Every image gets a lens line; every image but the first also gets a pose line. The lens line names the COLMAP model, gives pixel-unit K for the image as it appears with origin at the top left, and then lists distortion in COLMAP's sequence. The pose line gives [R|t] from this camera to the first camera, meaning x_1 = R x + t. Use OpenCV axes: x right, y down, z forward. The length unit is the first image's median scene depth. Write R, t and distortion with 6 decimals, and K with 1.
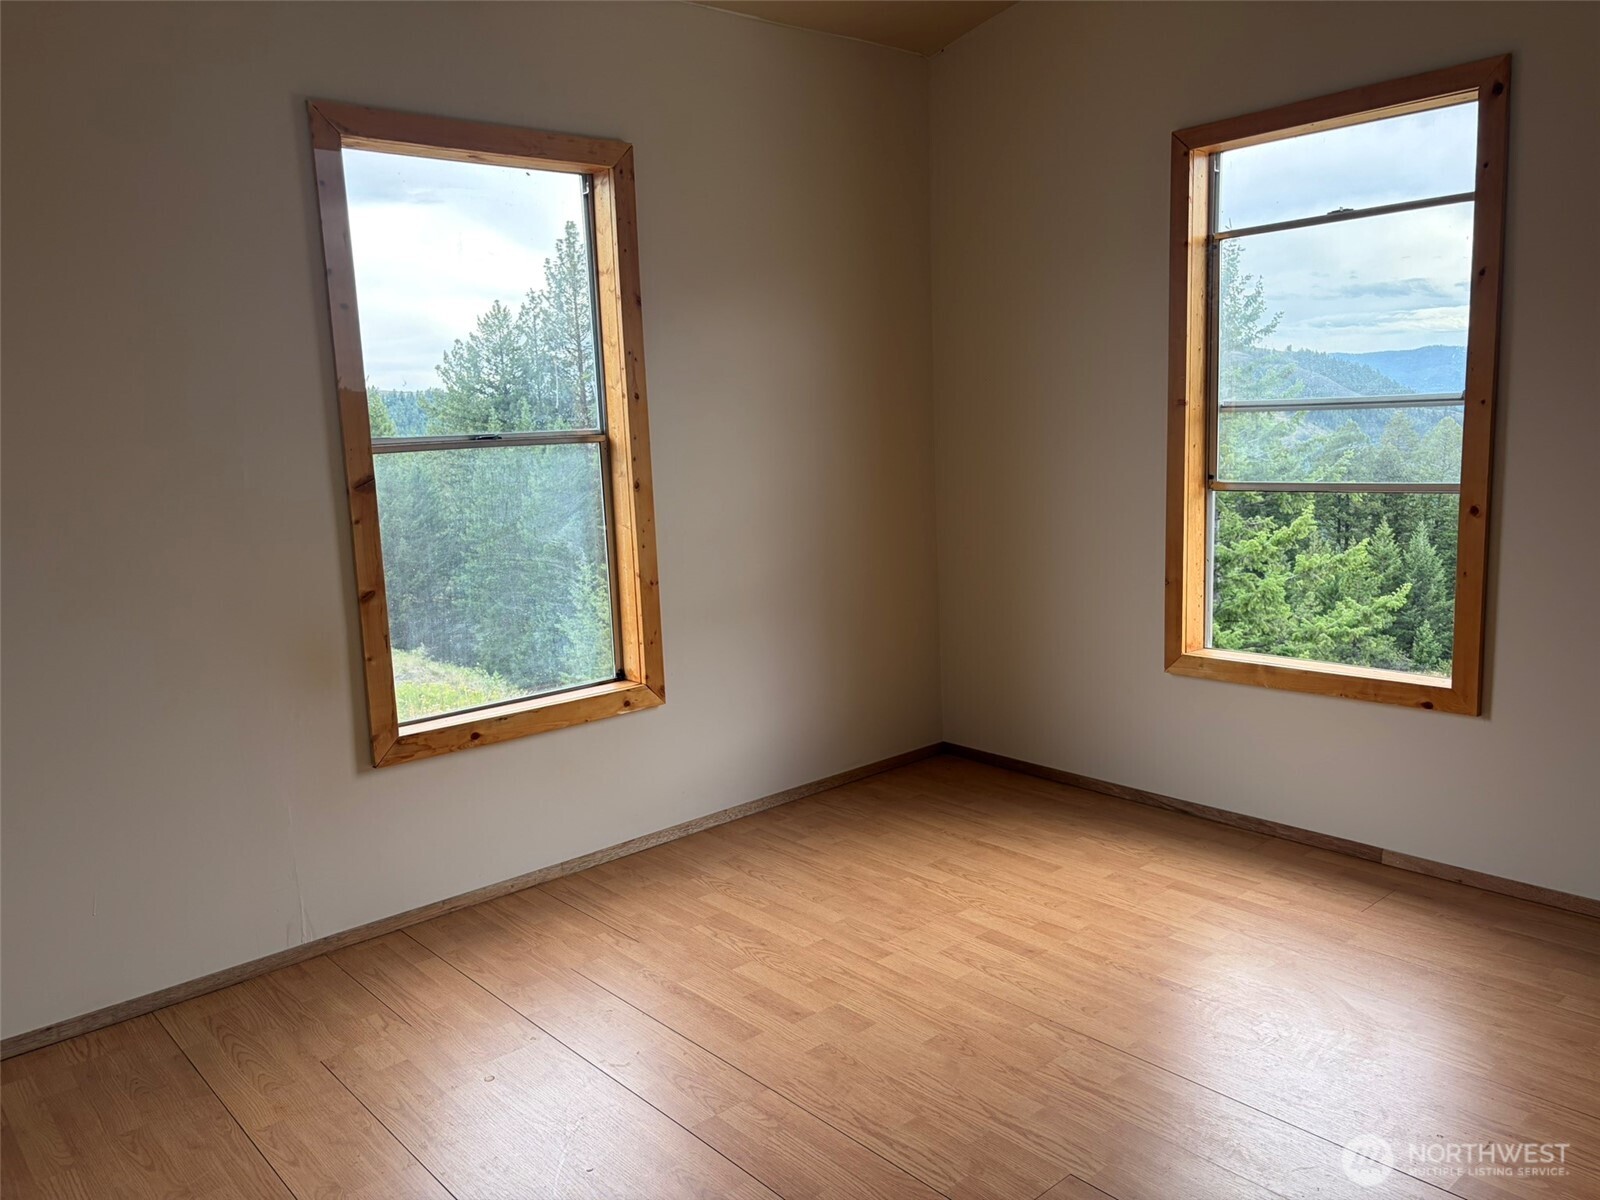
lens RADIAL K [[1216.7, 0, 805.9], [0, 1216.7, 614.7], [0, 0, 1]] dist [0.024136, -0.025664]
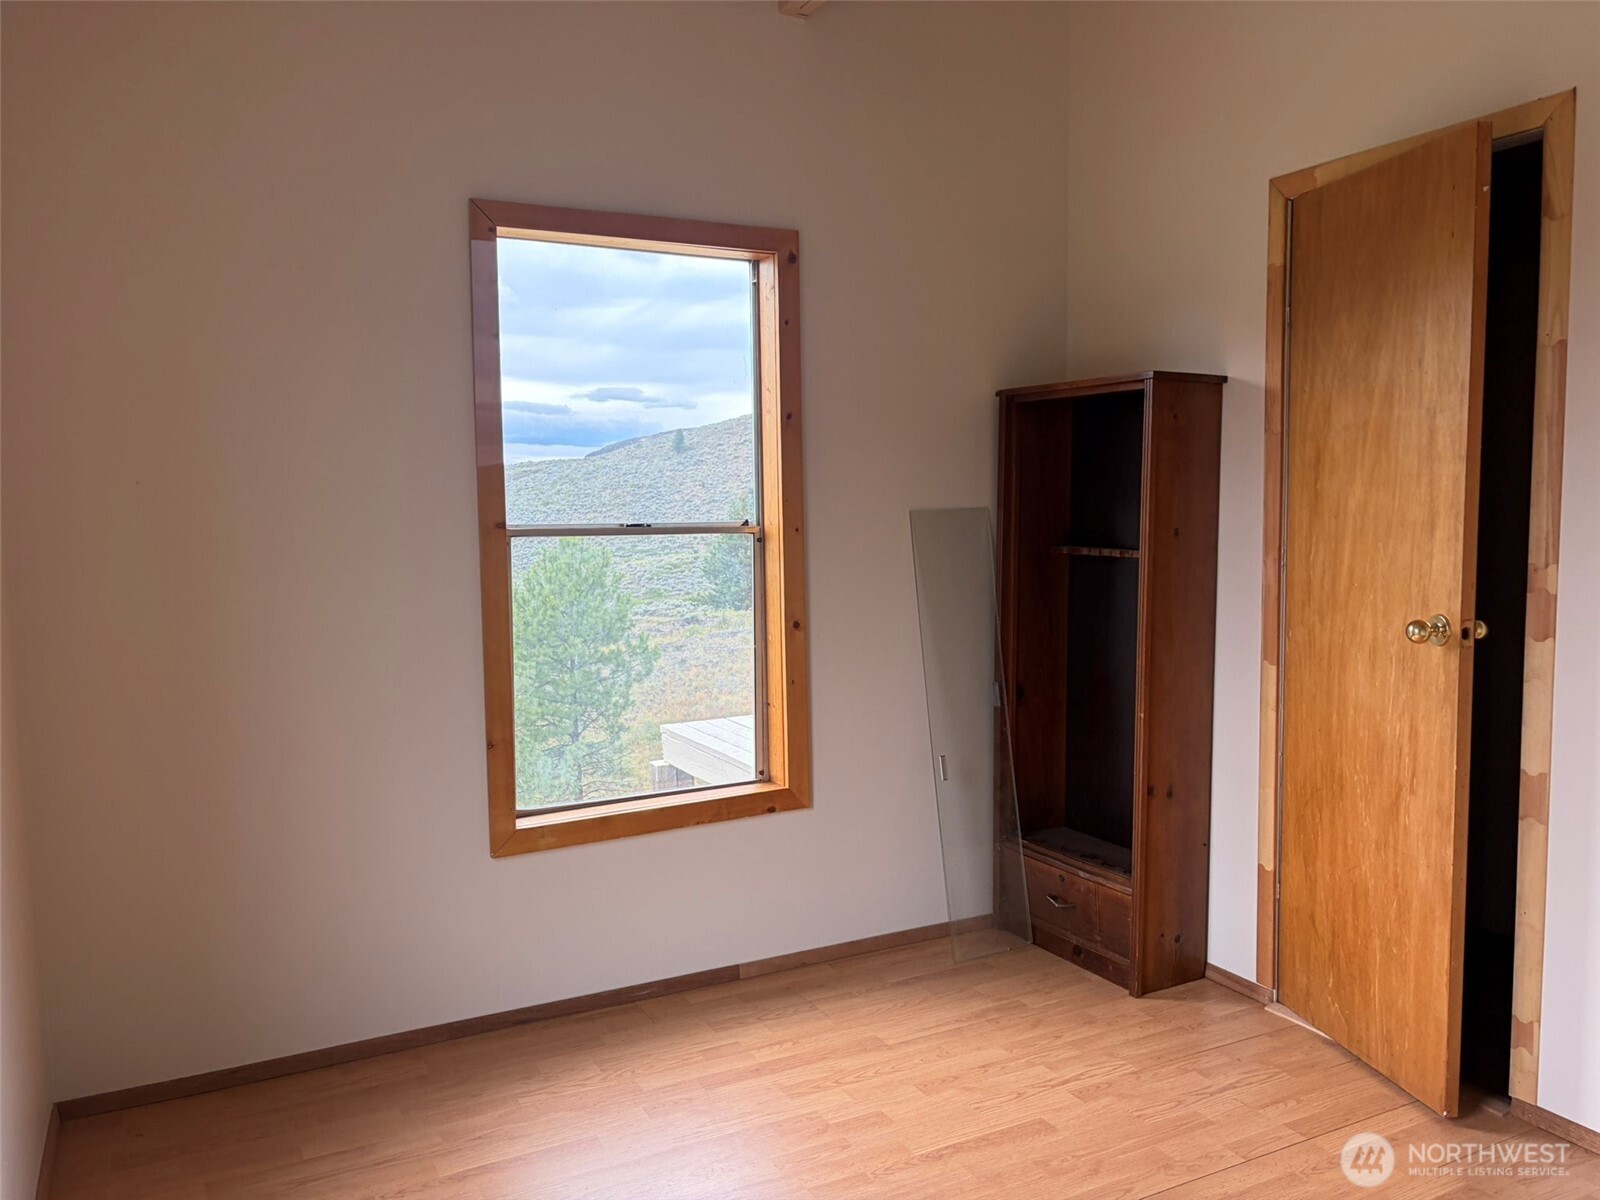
lens RADIAL K [[1216.7, 0, 802.6], [0, 1216.7, 600.0], [0, 0, 1]] dist [0.024136, -0.025664]
pose [[0.233095, -0.050073, 0.971164, -0.484724], [0.157851, 0.987377, 0.013022, -0.111416], [-0.959557, 0.150264, 0.238057, 0.670357]]
